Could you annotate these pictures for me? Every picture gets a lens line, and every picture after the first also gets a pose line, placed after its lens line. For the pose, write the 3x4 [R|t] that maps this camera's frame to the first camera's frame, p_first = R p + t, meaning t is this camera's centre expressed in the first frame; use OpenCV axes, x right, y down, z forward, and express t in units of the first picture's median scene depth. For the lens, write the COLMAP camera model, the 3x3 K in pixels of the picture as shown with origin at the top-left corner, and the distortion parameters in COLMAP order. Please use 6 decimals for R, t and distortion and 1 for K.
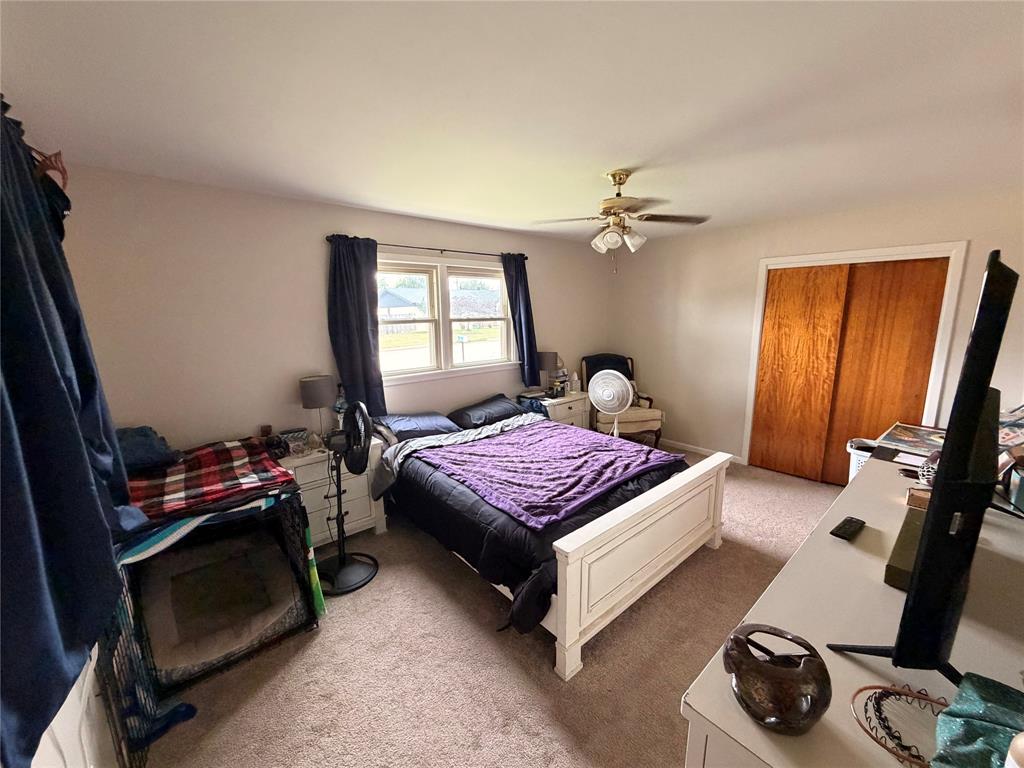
lens RADIAL K [[405.9, 0, 509.5], [0, 405.9, 385.1], [0, 0, 1]] dist [-0.001062, -0.000084]
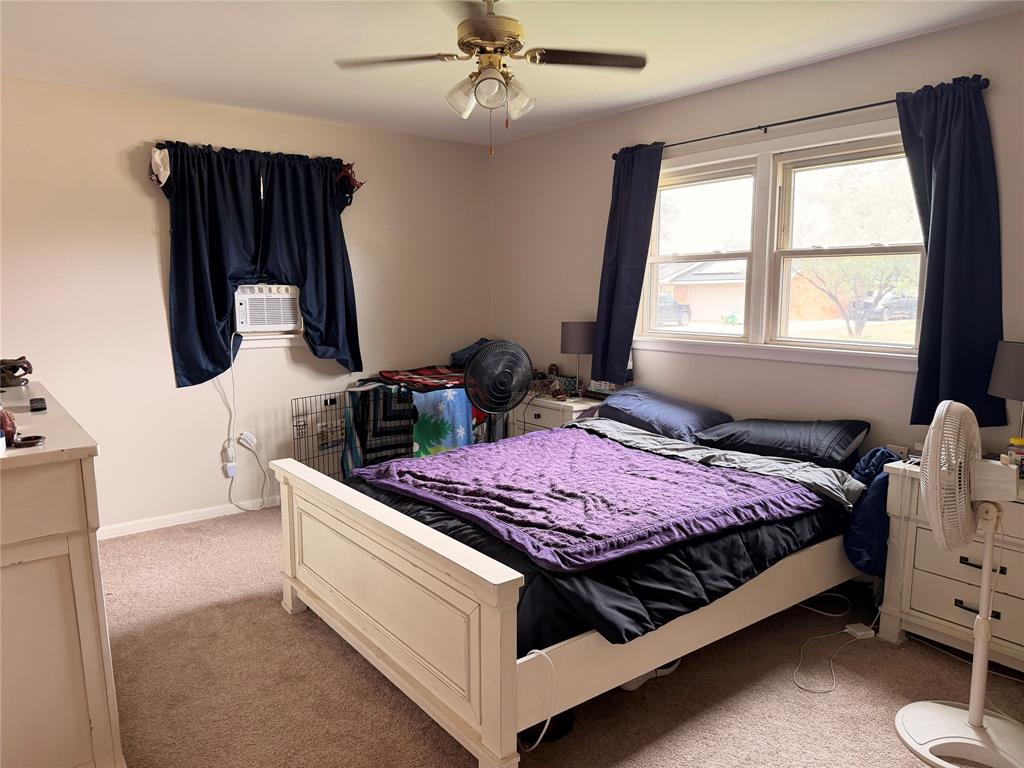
lens RADIAL K [[732.0, 0, 508.9], [0, 732.0, 379.0], [0, 0, 1]] dist [0.046130, -0.002138]
pose [[-0.061177, 0.148451, -0.987026, 0.883990], [-0.172360, 0.972451, 0.156942, -0.092317], [0.983132, 0.179725, -0.033905, 0.728676]]
